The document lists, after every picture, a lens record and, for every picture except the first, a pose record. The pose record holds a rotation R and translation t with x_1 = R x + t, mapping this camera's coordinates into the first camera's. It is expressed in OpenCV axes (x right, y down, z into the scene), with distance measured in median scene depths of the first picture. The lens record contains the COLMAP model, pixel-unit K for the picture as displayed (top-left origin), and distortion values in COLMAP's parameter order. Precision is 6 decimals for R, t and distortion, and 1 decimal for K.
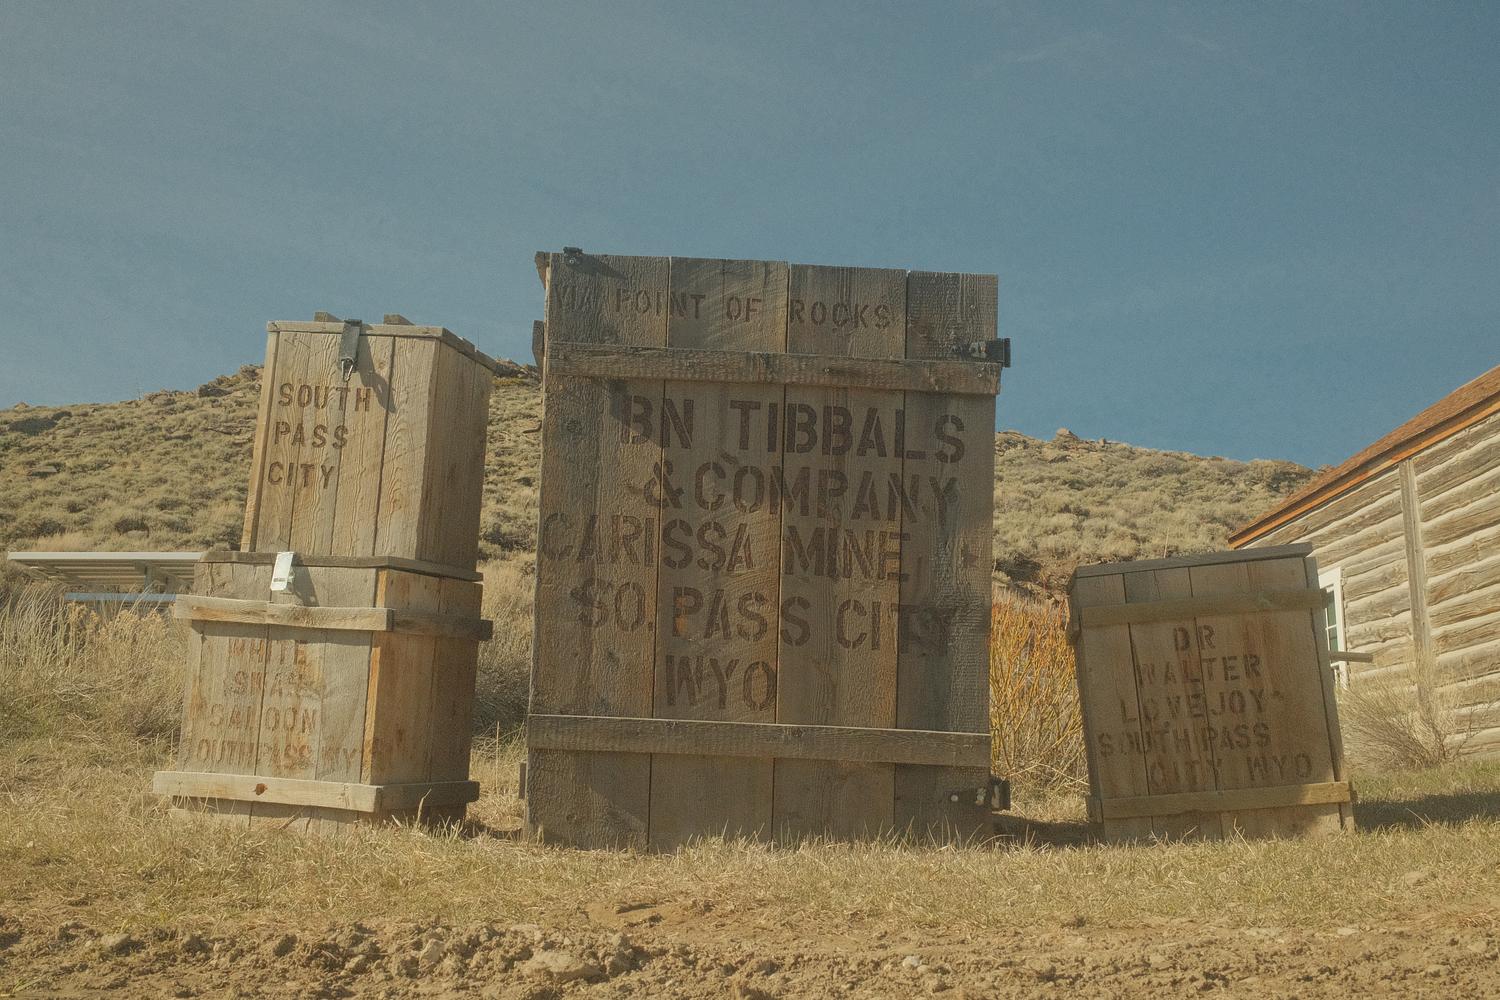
lens RADIAL K [[1578.8, 0, 750.0], [0, 1578.8, 500.0], [0, 0, 1]] dist [-0.001270, 0.001374]
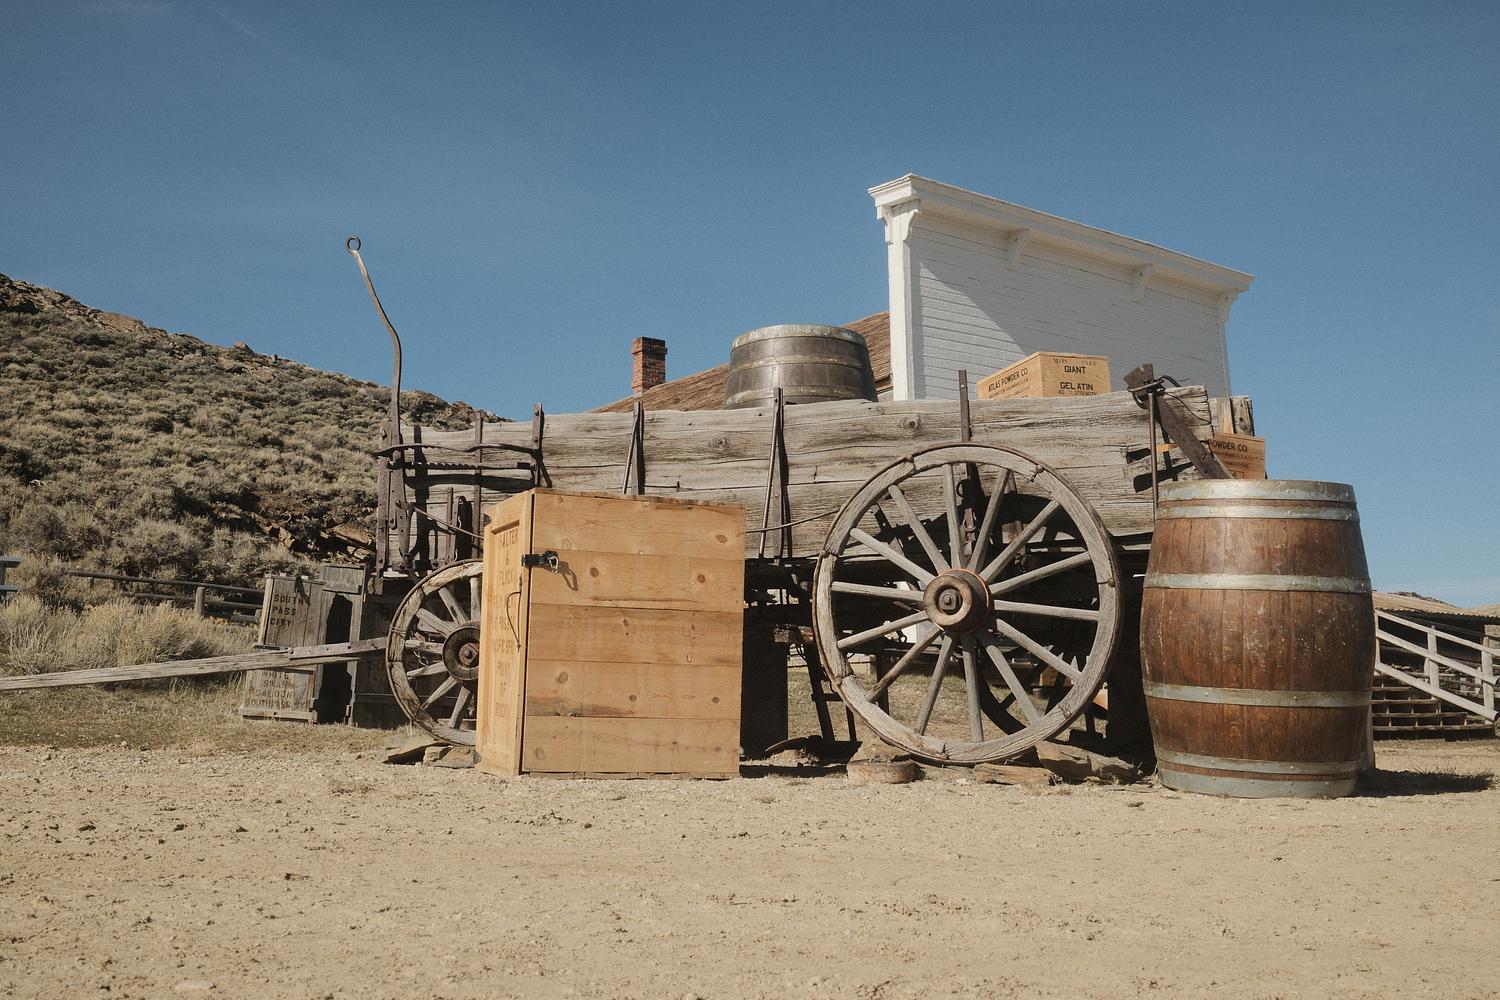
lens RADIAL K [[1578.8, 0, 750.0], [0, 1578.8, 500.0], [0, 0, 1]] dist [-0.001270, 0.001374]
pose [[0.846786, 0.069798, 0.527335, -0.123720], [-0.115727, 0.991781, 0.054561, -0.057940], [-0.519193, -0.107228, 0.847904, -0.238942]]
